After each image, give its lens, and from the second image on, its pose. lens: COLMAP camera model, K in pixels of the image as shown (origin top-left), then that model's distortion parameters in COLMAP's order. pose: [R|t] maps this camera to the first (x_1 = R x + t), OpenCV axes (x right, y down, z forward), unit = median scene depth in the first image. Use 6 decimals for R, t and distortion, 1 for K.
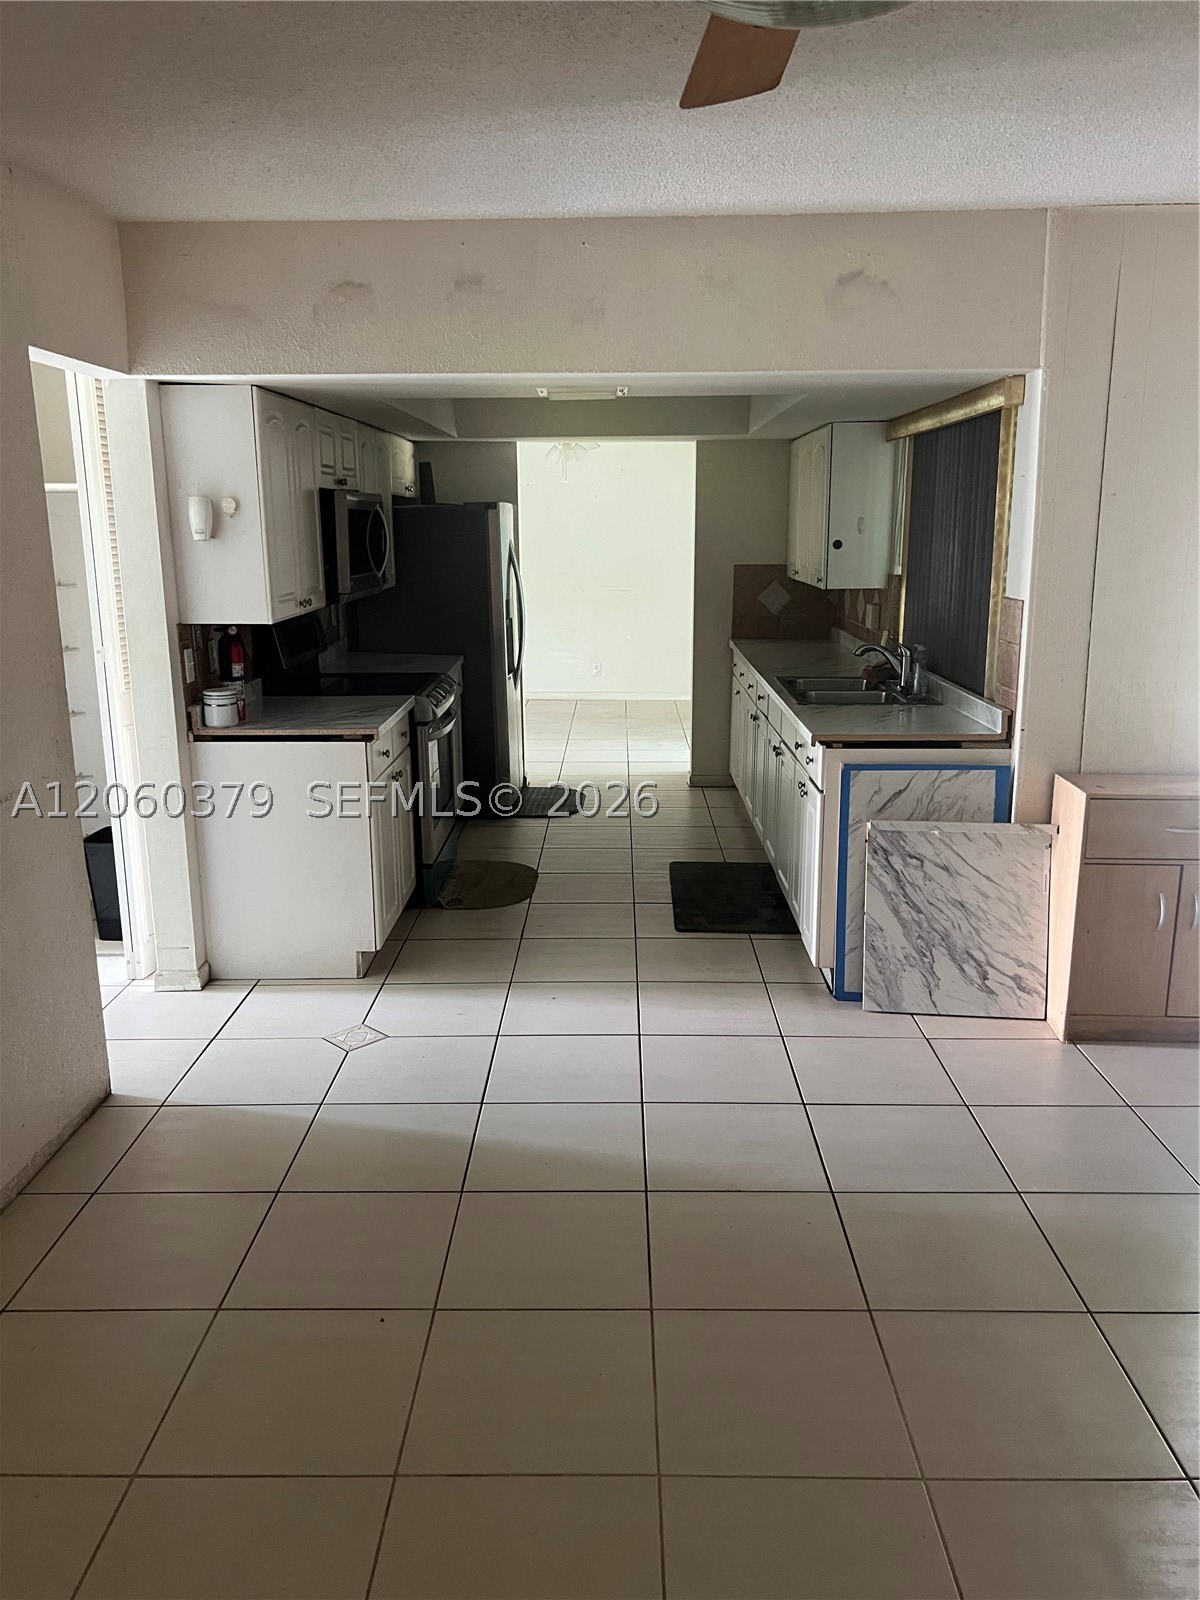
lens RADIAL K [[1195.6, 0, 595.1], [0, 1195.6, 791.8], [0, 0, 1]] dist [0.022268, -0.044314]
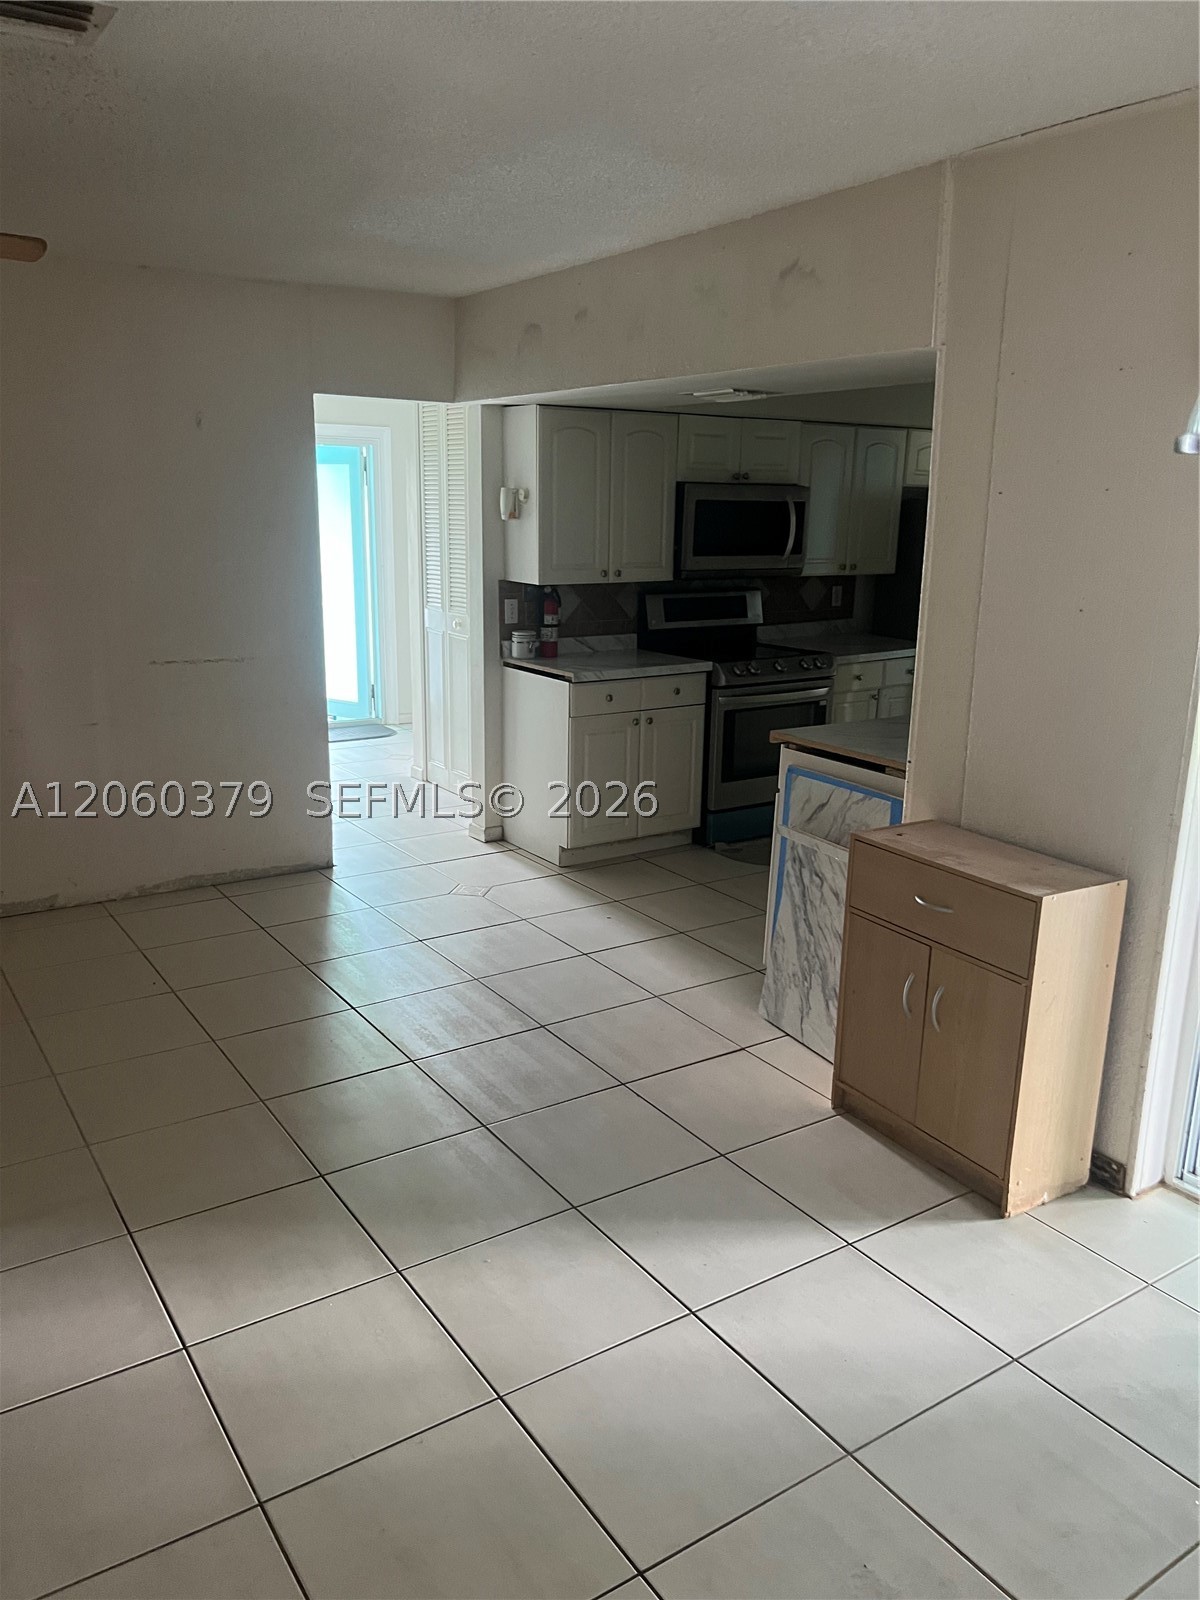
lens RADIAL K [[1195.6, 0, 588.7], [0, 1195.6, 808.3], [0, 0, 1]] dist [0.022268, -0.044314]
pose [[0.572047, 0.219091, -0.790419, 0.896089], [-0.203002, 0.971502, 0.122367, -0.075763], [0.794703, 0.090457, 0.600221, 0.281420]]
